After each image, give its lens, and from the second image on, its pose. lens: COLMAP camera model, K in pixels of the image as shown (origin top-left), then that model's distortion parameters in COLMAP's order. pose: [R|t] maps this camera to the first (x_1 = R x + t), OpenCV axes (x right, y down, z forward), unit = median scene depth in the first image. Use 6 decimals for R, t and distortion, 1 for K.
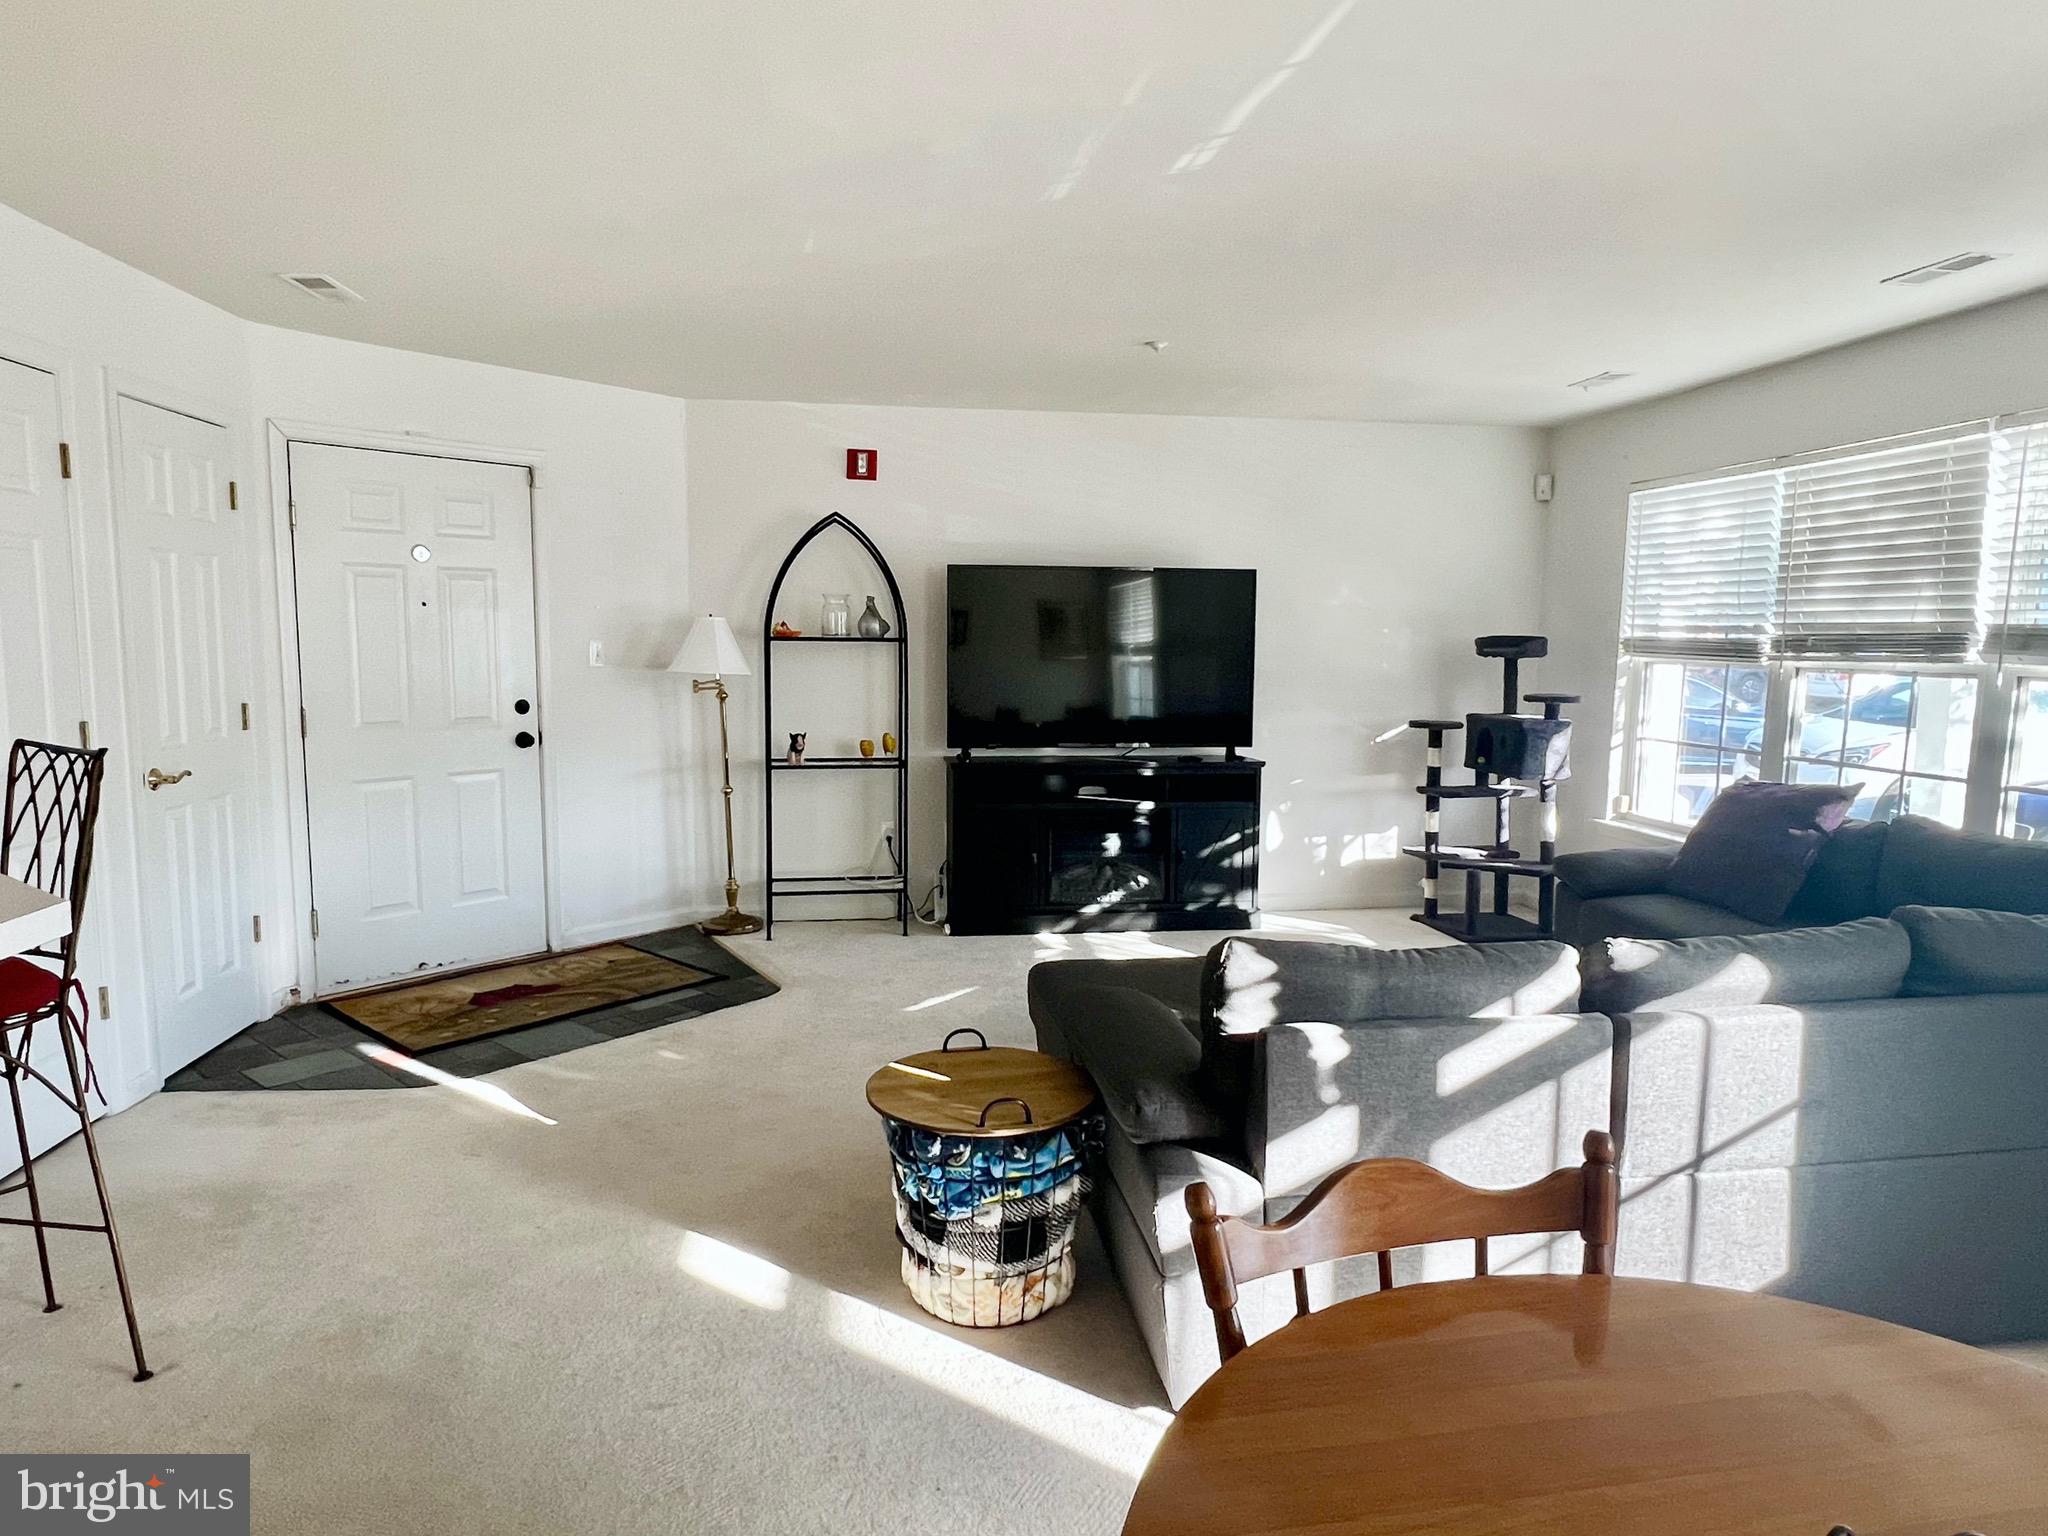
lens RADIAL K [[1230.2, 0, 1033.3], [0, 1230.2, 768.6], [0, 0, 1]] dist [0.002908, -0.005022]
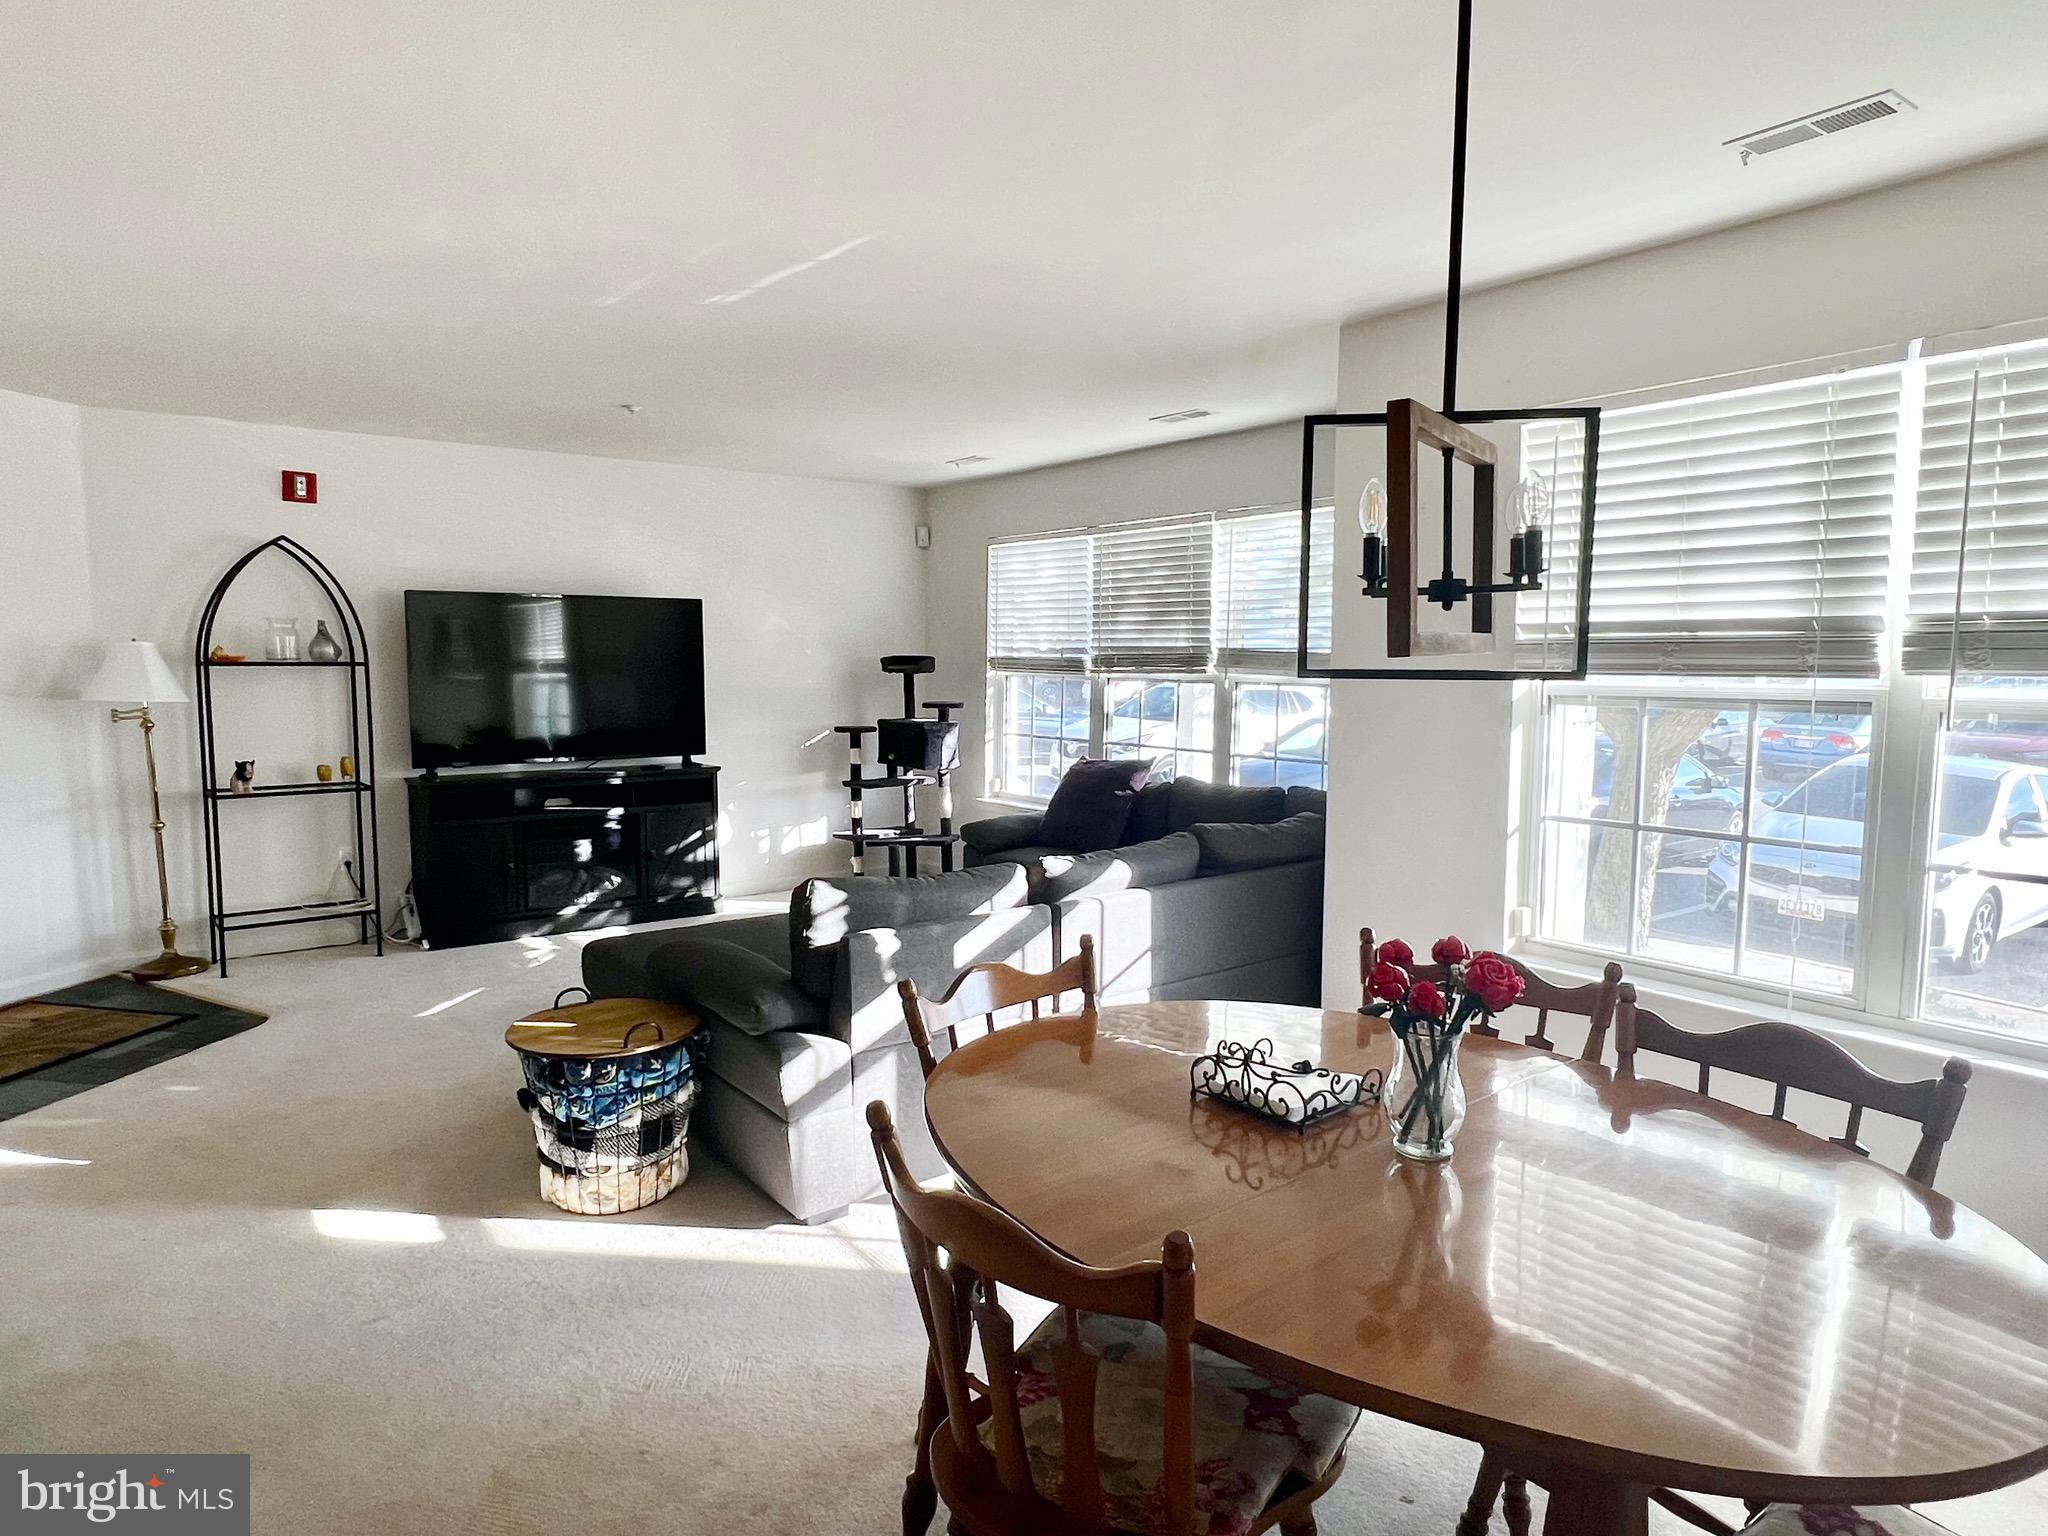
lens RADIAL K [[1230.2, 0, 1024.5], [0, 1230.2, 772.2], [0, 0, 1]] dist [0.002908, -0.005022]
pose [[0.870306, -0.052871, 0.489665, -0.147358], [0.057391, 0.998335, 0.005789, 0.010904], [-0.489156, 0.023065, 0.871892, -0.163420]]
